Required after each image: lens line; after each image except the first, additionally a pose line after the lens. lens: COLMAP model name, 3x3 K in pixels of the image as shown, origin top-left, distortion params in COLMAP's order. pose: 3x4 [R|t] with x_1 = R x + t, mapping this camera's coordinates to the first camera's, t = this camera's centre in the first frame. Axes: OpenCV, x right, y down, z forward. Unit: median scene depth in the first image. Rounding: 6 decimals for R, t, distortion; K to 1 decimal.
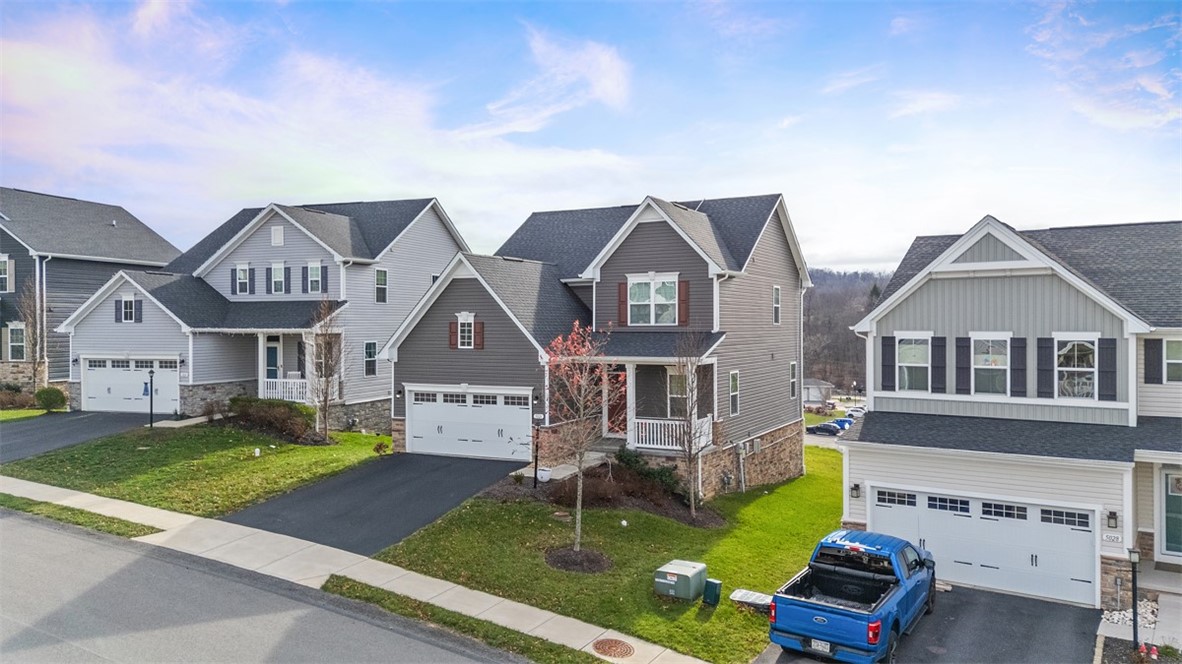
lens RADIAL K [[868.3, 0, 596.7], [0, 868.3, 331.1], [0, 0, 1]] dist [0.042183, -0.000158]
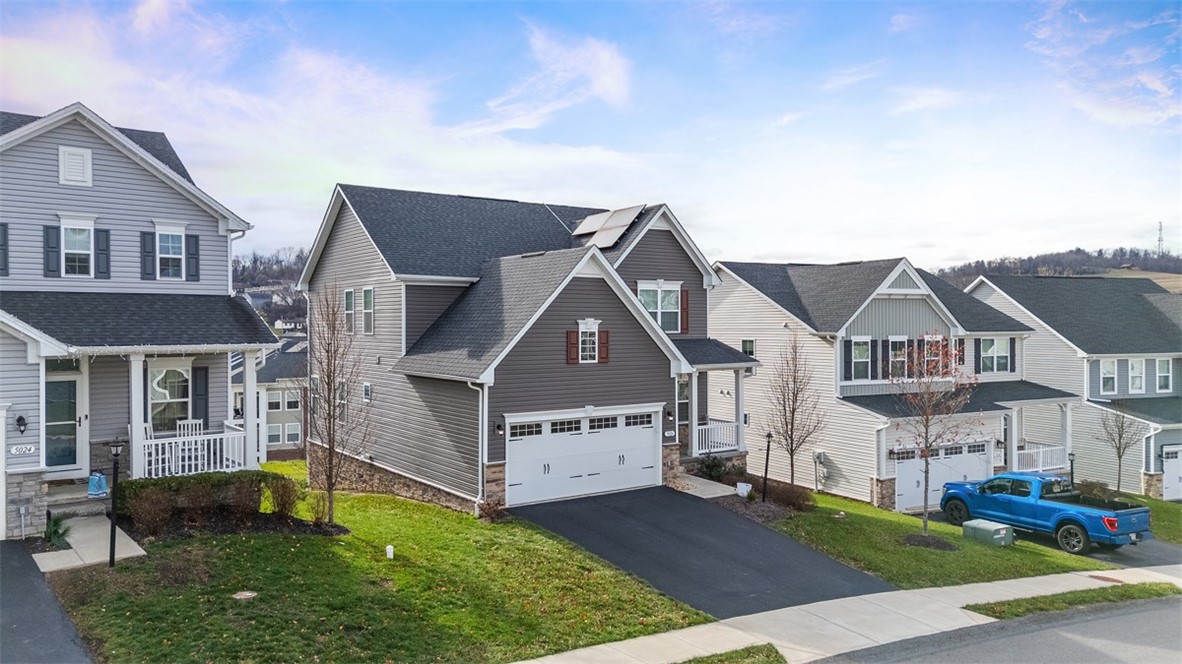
lens RADIAL K [[868.3, 0, 596.7], [0, 868.3, 331.1], [0, 0, 1]] dist [0.042183, -0.000158]
pose [[0.460916, -0.005655, 0.887426, -0.874609], [0.010382, 0.999946, 0.000980, -0.010956], [-0.887383, 0.008761, 0.460950, 0.616952]]
